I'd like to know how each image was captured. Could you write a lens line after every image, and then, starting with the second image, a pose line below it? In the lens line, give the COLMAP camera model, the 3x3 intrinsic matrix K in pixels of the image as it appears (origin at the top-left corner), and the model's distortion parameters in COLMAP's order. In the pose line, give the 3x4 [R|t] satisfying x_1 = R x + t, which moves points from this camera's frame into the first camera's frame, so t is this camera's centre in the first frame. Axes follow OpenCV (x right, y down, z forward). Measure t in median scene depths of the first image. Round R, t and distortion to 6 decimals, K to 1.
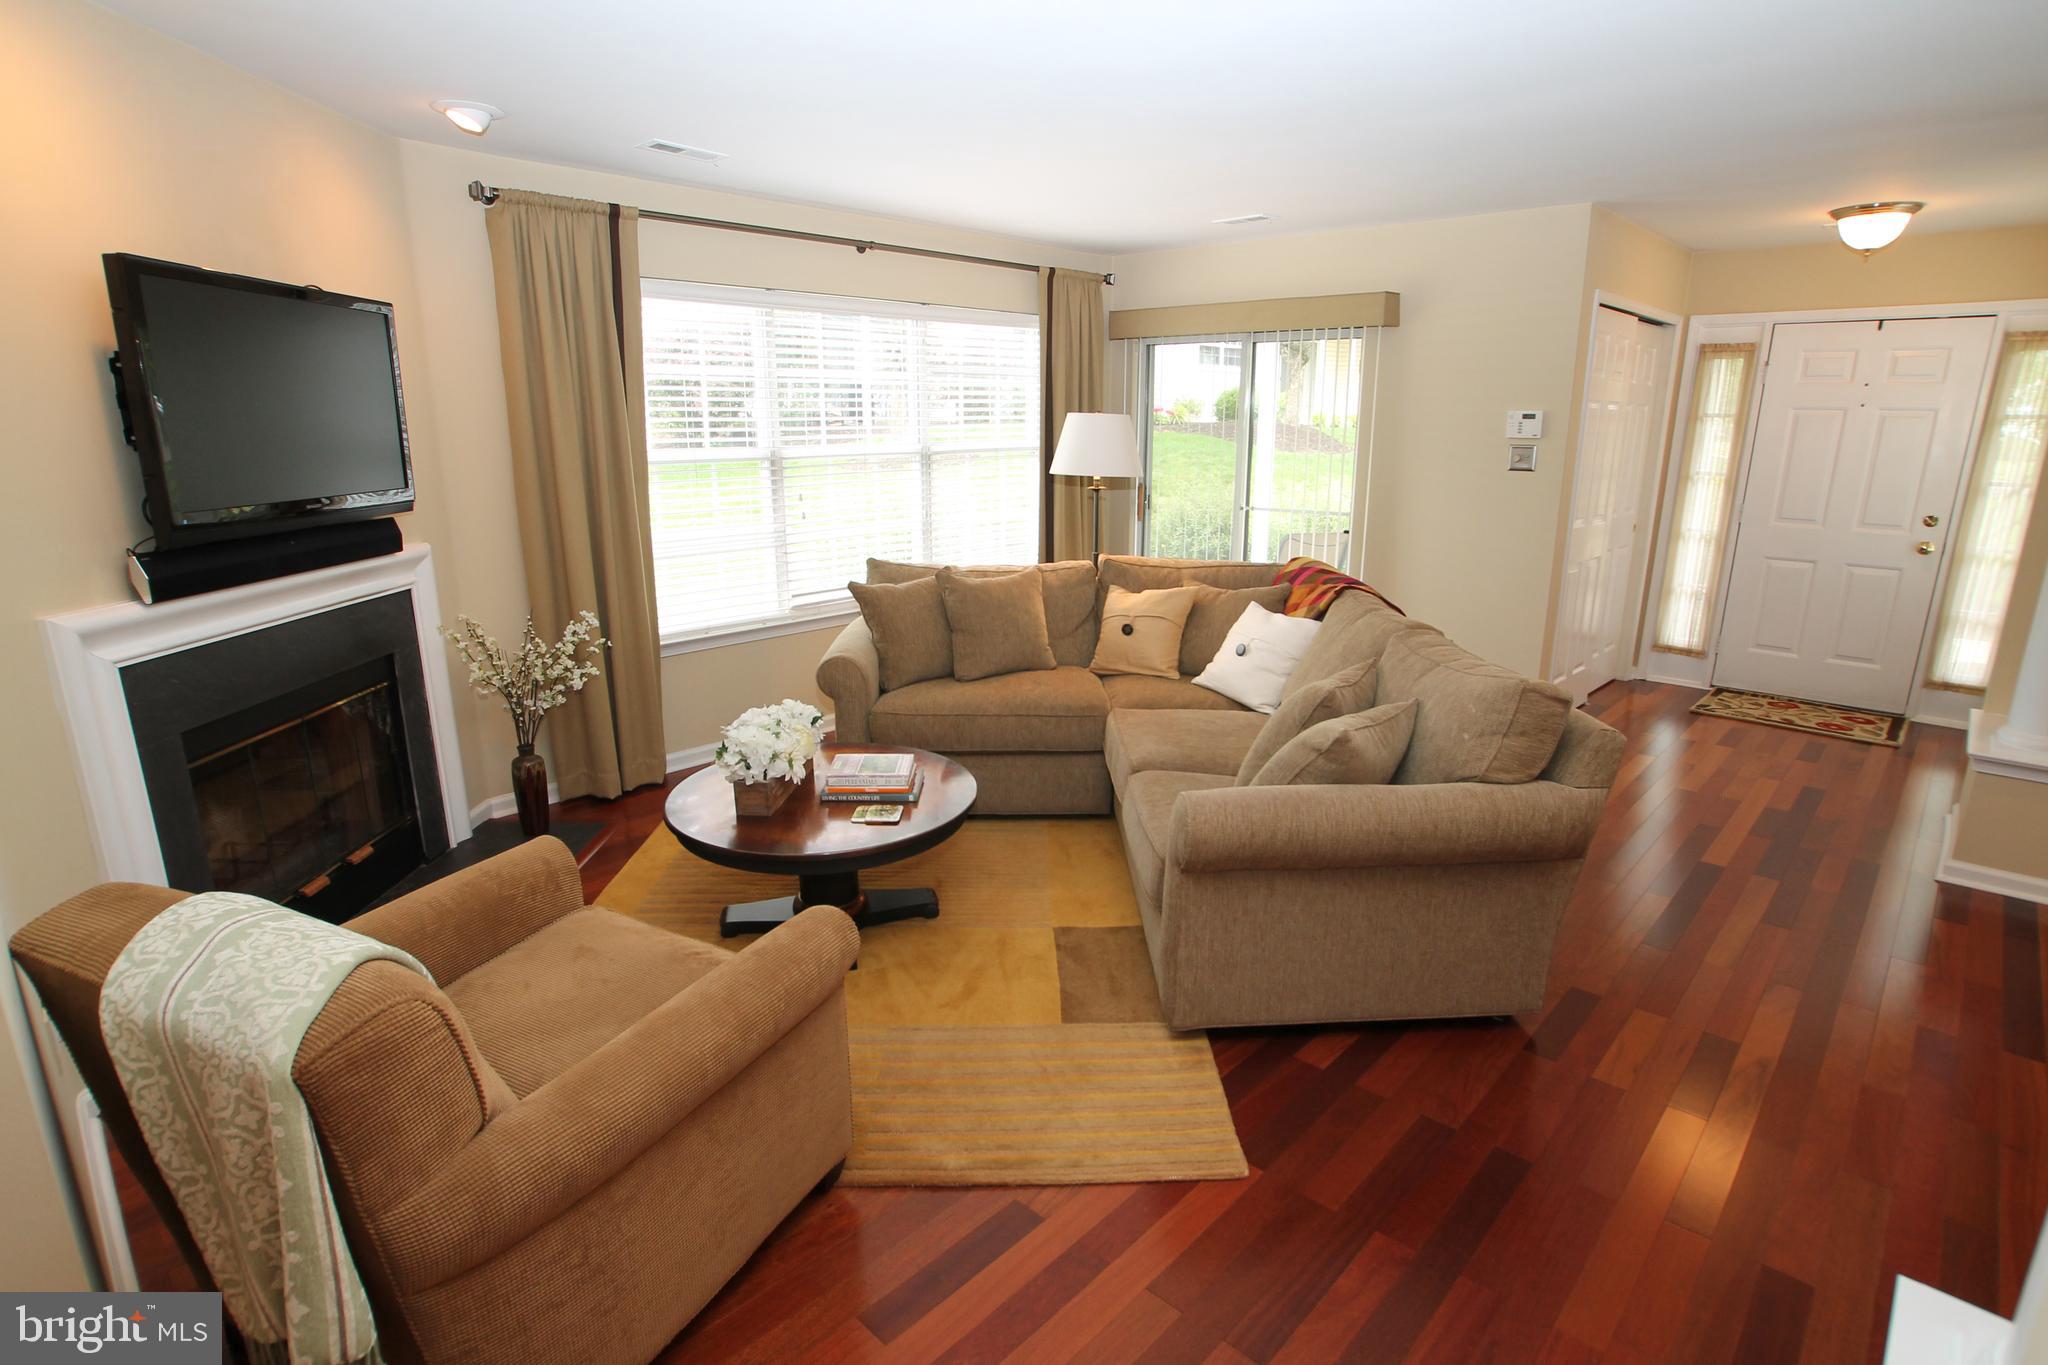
lens RADIAL K [[1044.3, 0, 1008.3], [0, 1044.3, 685.9], [0, 0, 1]] dist [-0.058164, 0.023609]
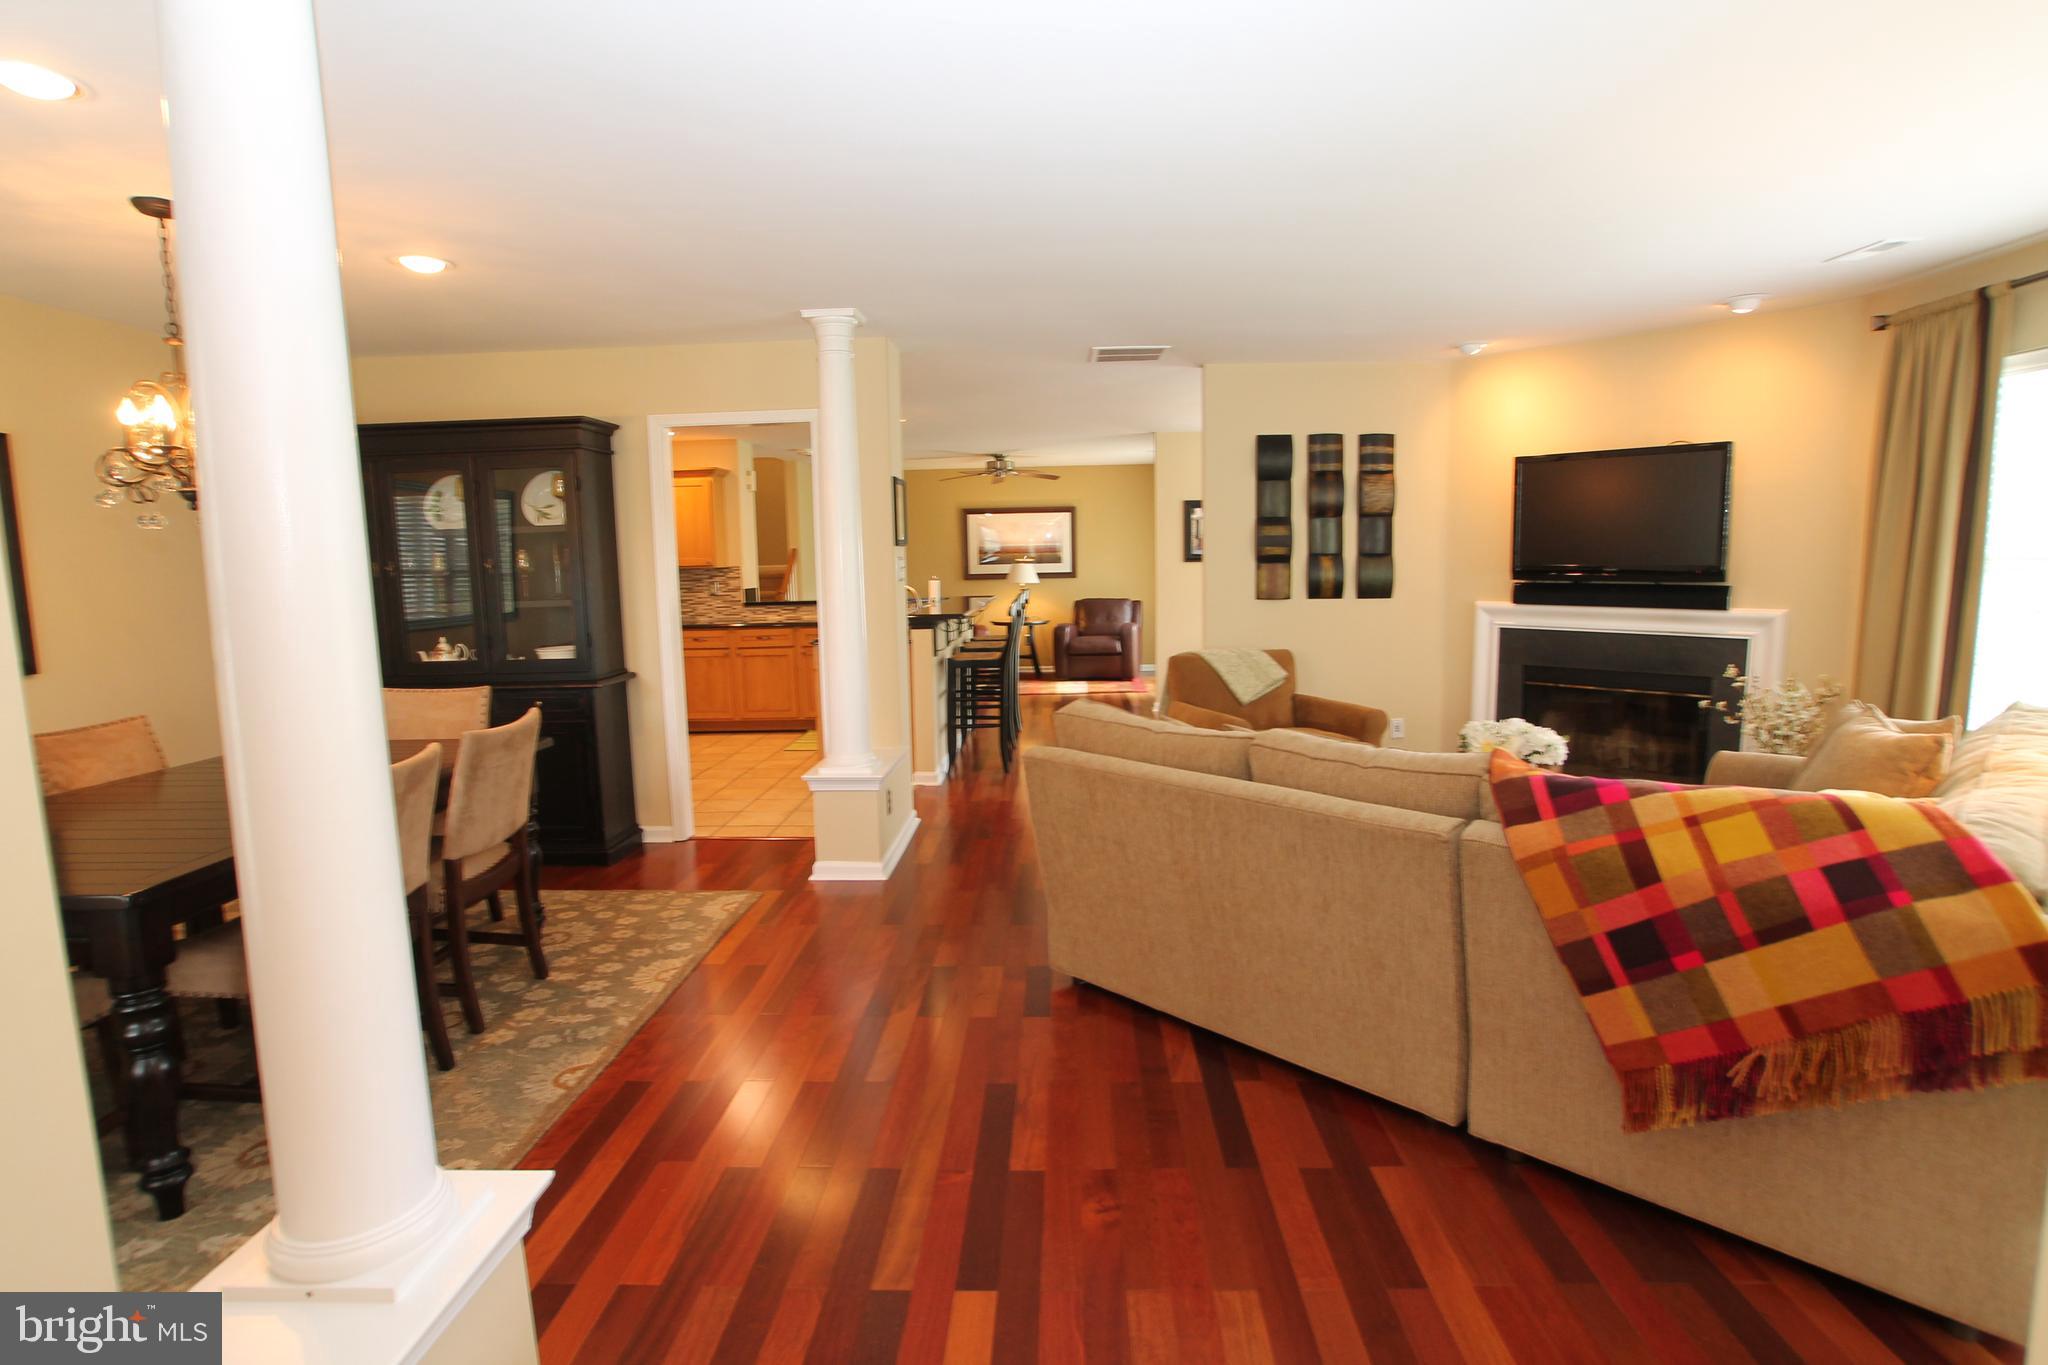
lens RADIAL K [[1044.3, 0, 1032.1], [0, 1044.3, 686.5], [0, 0, 1]] dist [-0.058164, 0.023609]
pose [[-0.749397, 0.097483, -0.654906, 0.797381], [-0.147855, 0.939489, 0.309031, -0.245324], [0.645402, 0.328417, -0.689636, 1.039657]]
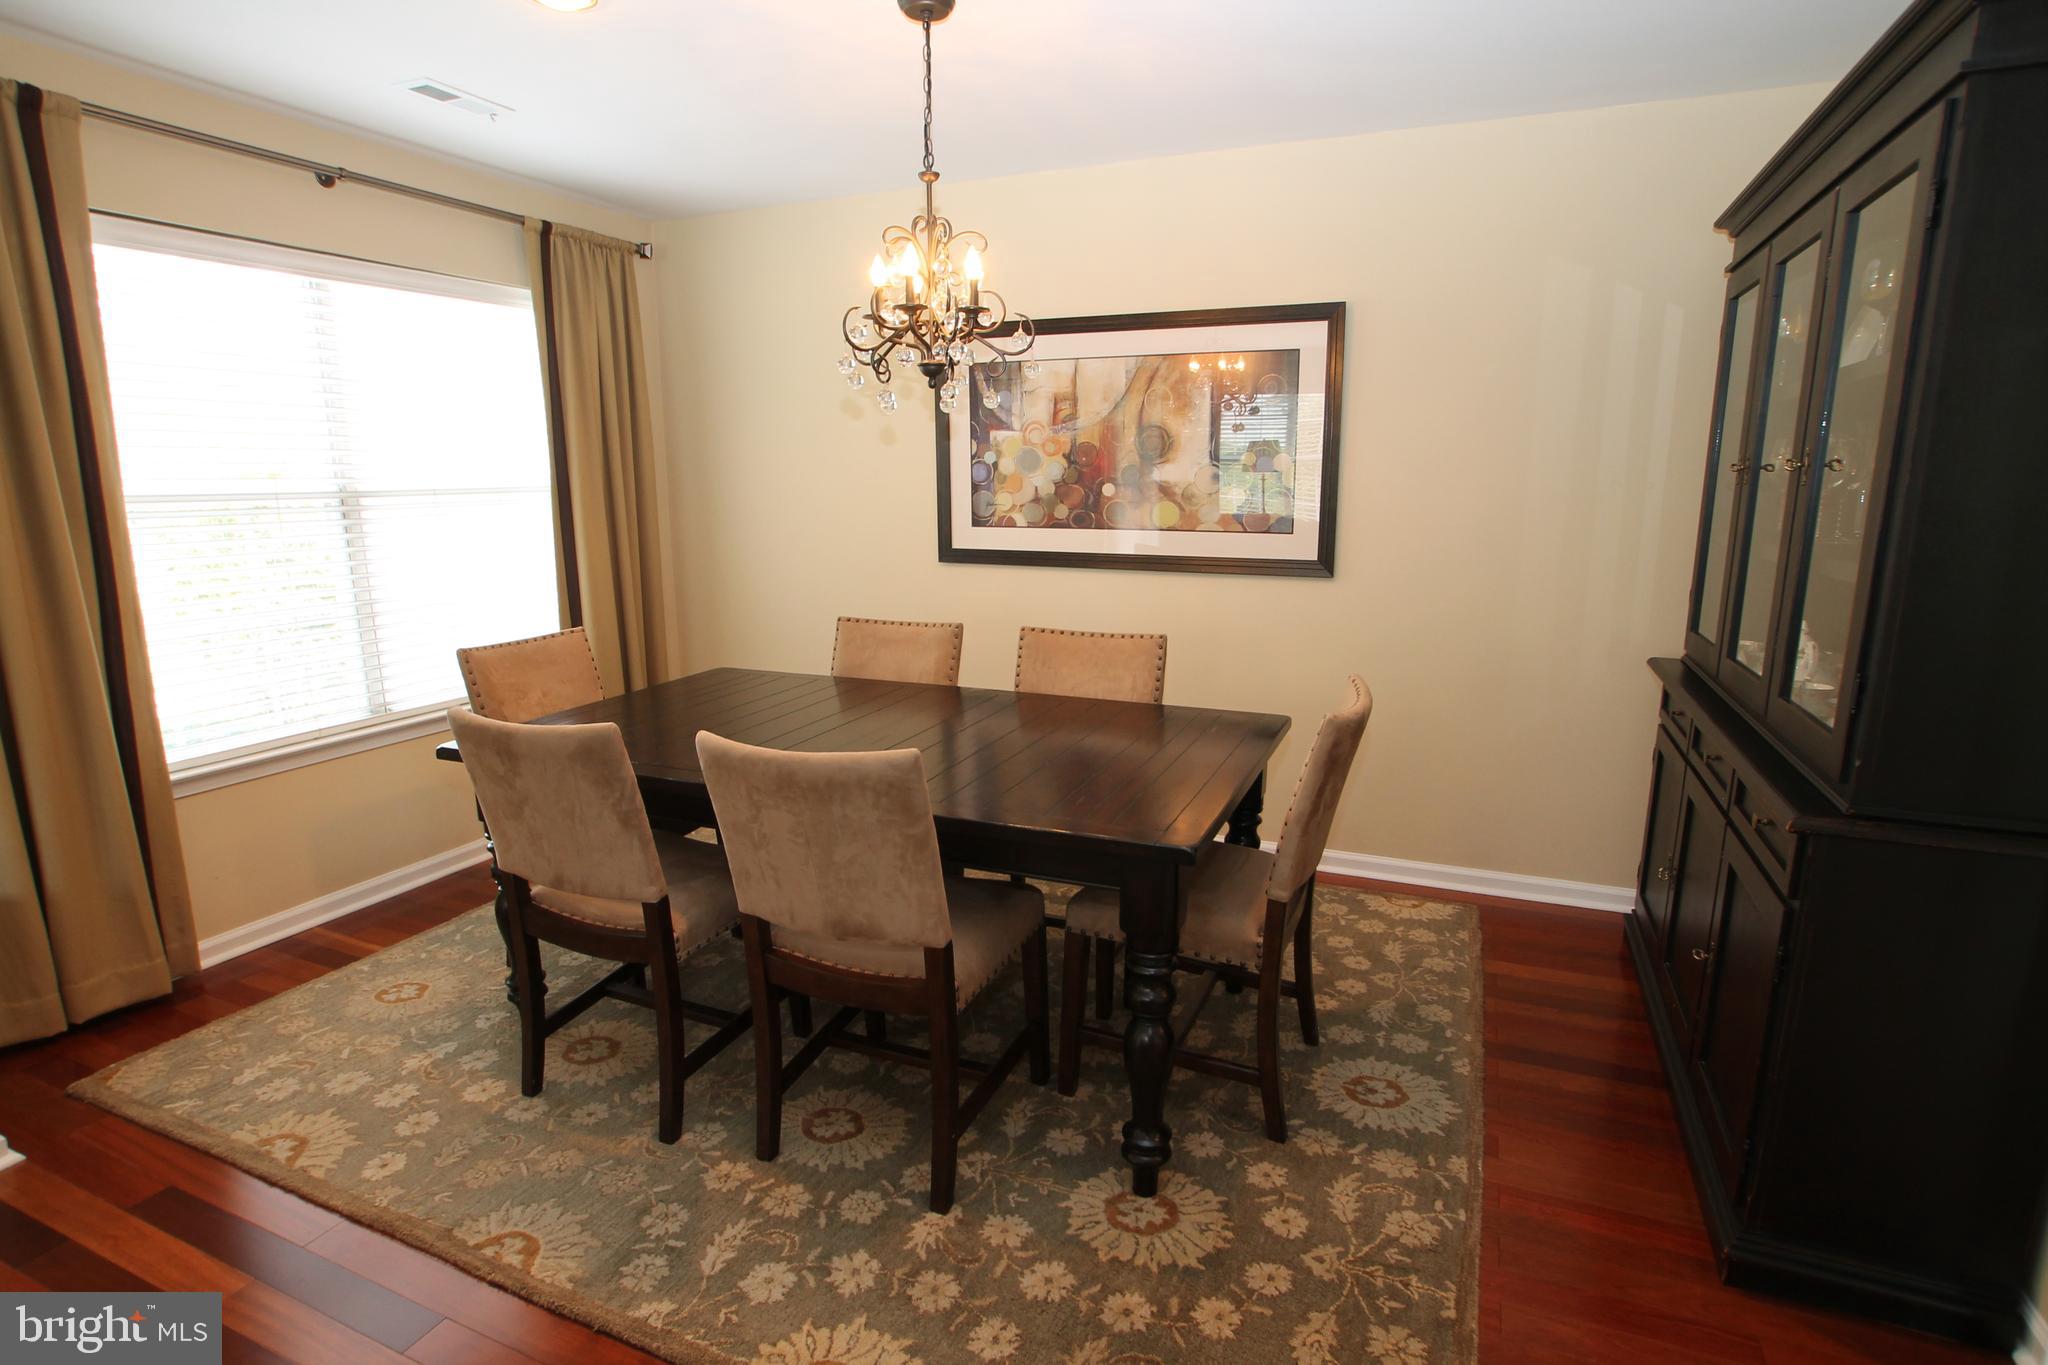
lens RADIAL K [[1044.3, 0, 1035.7], [0, 1044.3, 699.3], [0, 0, 1]] dist [-0.058164, 0.023609]
pose [[-0.343960, -0.199505, 0.917545, 0.212077], [0.236554, 0.927240, 0.290290, -0.062841], [-0.908699, 0.316897, -0.271740, 0.350746]]
